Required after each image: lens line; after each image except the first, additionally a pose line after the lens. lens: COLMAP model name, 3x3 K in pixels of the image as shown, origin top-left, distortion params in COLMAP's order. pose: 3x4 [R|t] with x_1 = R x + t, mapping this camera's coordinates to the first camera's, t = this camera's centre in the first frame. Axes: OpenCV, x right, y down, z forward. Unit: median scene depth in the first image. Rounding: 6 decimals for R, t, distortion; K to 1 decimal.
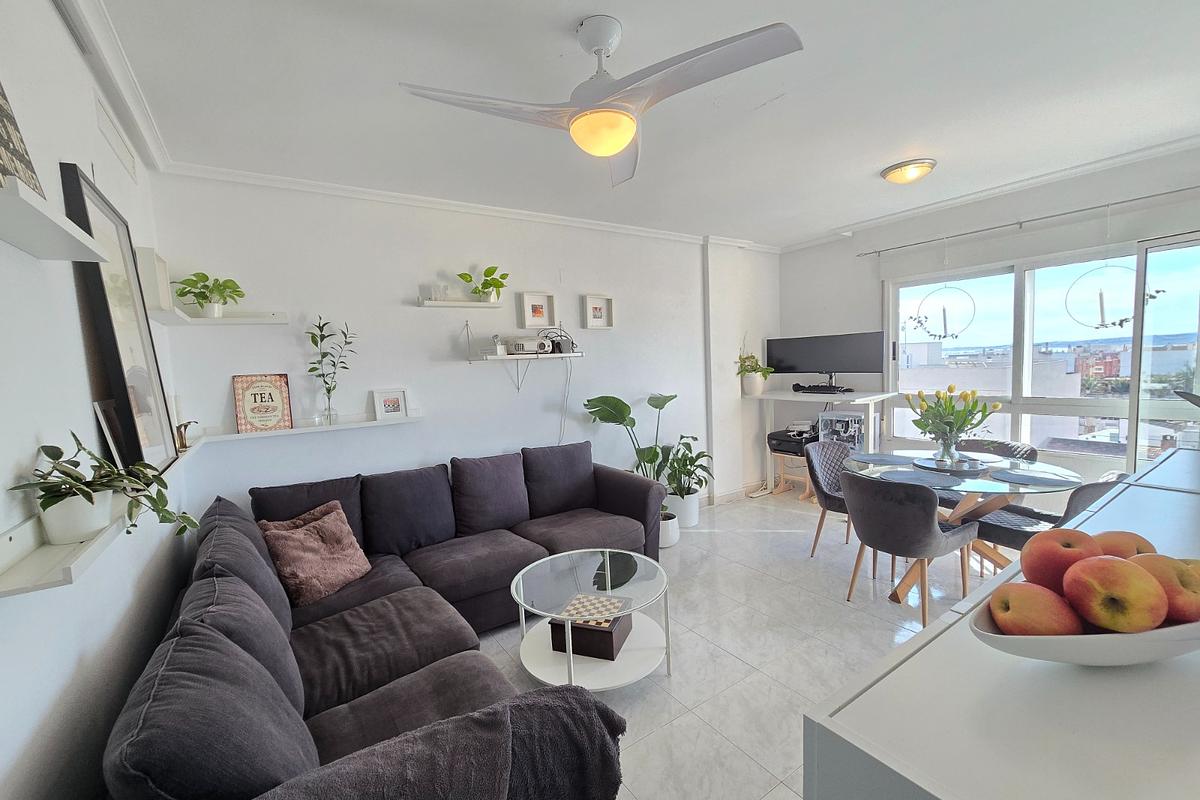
lens RADIAL K [[494.9, 0, 601.0], [0, 494.9, 406.3], [0, 0, 1]] dist [0.000164, 0.000089]
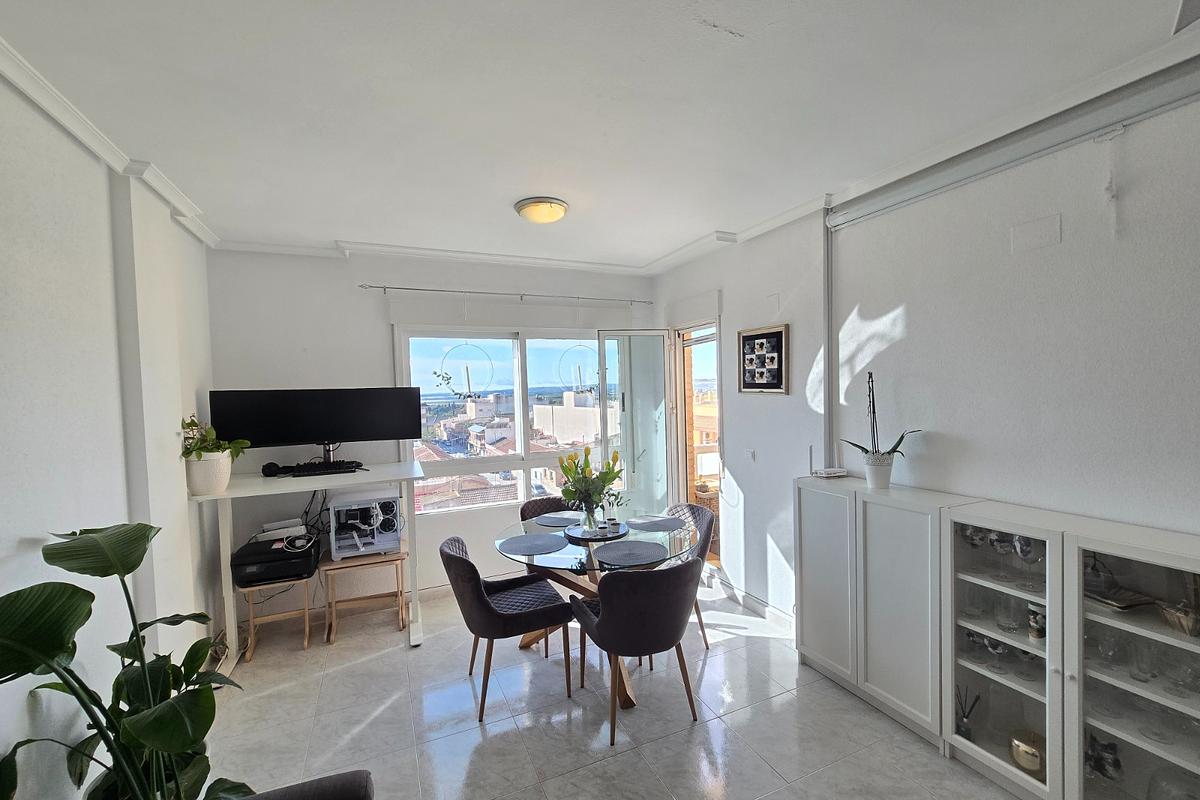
lens RADIAL K [[494.9, 0, 601.0], [0, 494.9, 406.3], [0, 0, 1]] dist [0.000164, 0.000089]
pose [[0.180396, 0.009294, 0.983550, -0.155061], [0.108589, 0.993655, -0.029306, -0.058832], [-0.977582, 0.112090, 0.178242, 0.519522]]
